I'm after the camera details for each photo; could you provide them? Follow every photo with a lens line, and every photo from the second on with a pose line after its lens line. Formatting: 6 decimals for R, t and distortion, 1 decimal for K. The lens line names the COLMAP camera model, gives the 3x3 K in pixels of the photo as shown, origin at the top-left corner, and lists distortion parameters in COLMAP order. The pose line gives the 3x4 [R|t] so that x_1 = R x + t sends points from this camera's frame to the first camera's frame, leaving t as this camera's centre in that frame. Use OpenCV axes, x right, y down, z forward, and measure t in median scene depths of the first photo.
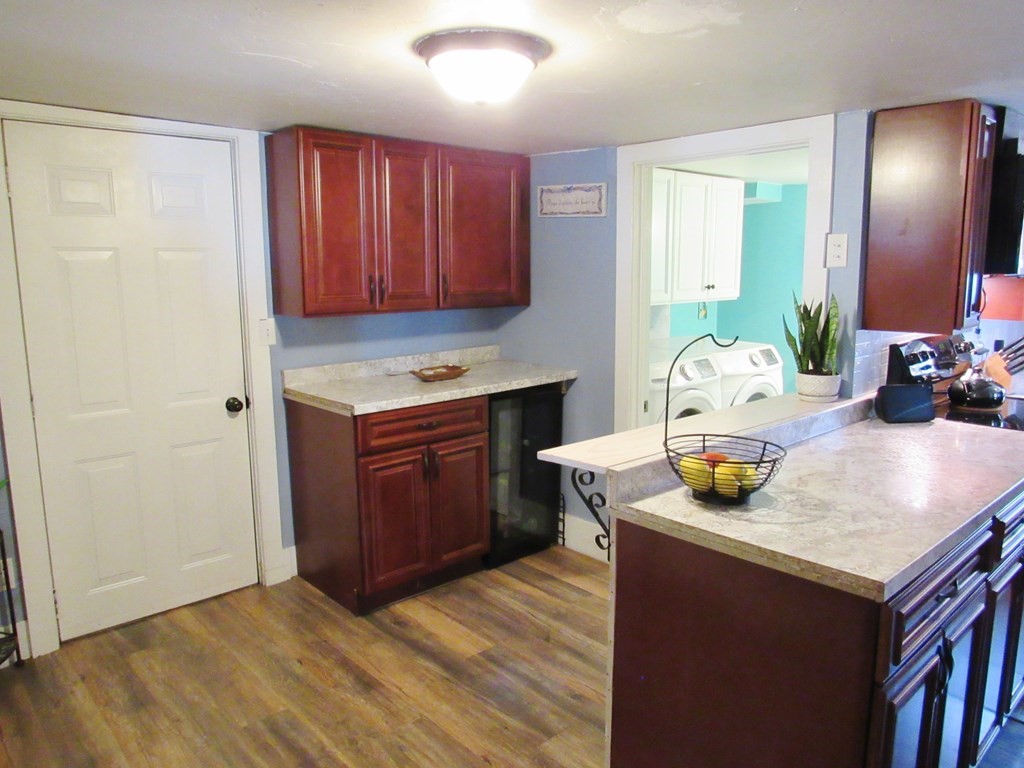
lens RADIAL K [[729.6, 0, 513.9], [0, 729.6, 381.3], [0, 0, 1]] dist [-0.033997, 0.011238]
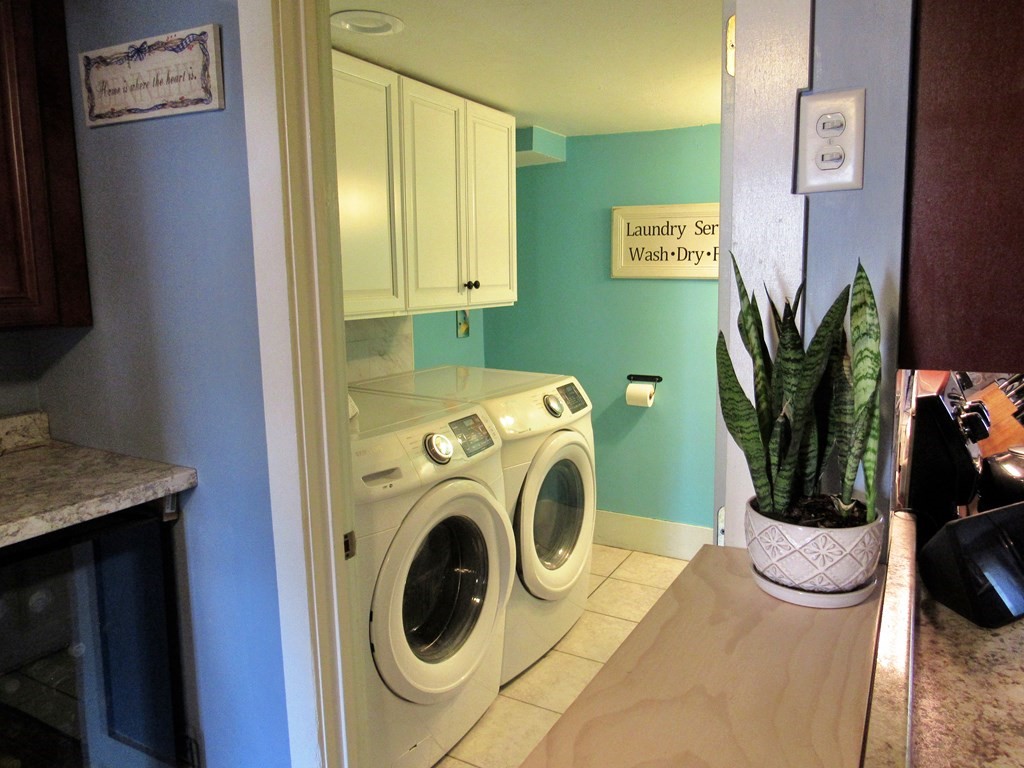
lens RADIAL K [[729.6, 0, 502.3], [0, 729.6, 386.9], [0, 0, 1]] dist [-0.033997, 0.011238]
pose [[0.953708, -0.054452, 0.295763, 0.170792], [0.058240, 0.998295, -0.004004, -0.064665], [-0.295040, 0.021044, 0.955253, 0.645054]]
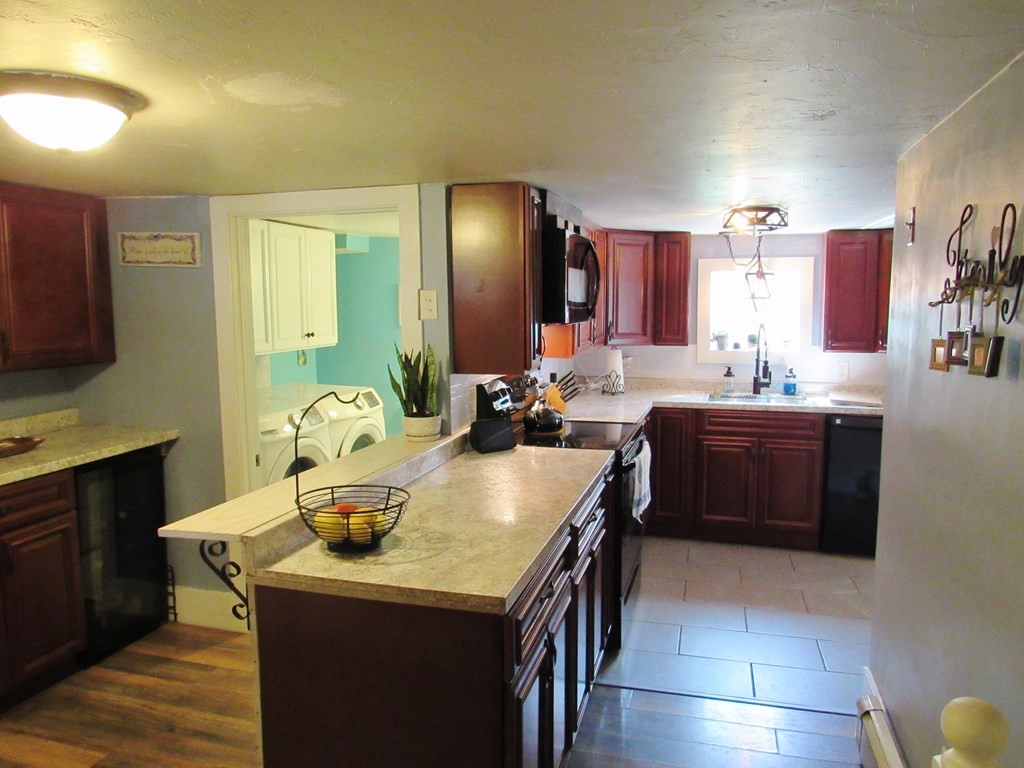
lens RADIAL K [[729.6, 0, 514.1], [0, 729.6, 379.8], [0, 0, 1]] dist [-0.033997, 0.011238]
pose [[0.852004, -0.055016, 0.520637, -0.031506], [0.083951, 0.995951, -0.032140, -0.015494], [-0.516761, 0.071091, 0.853173, -0.020698]]
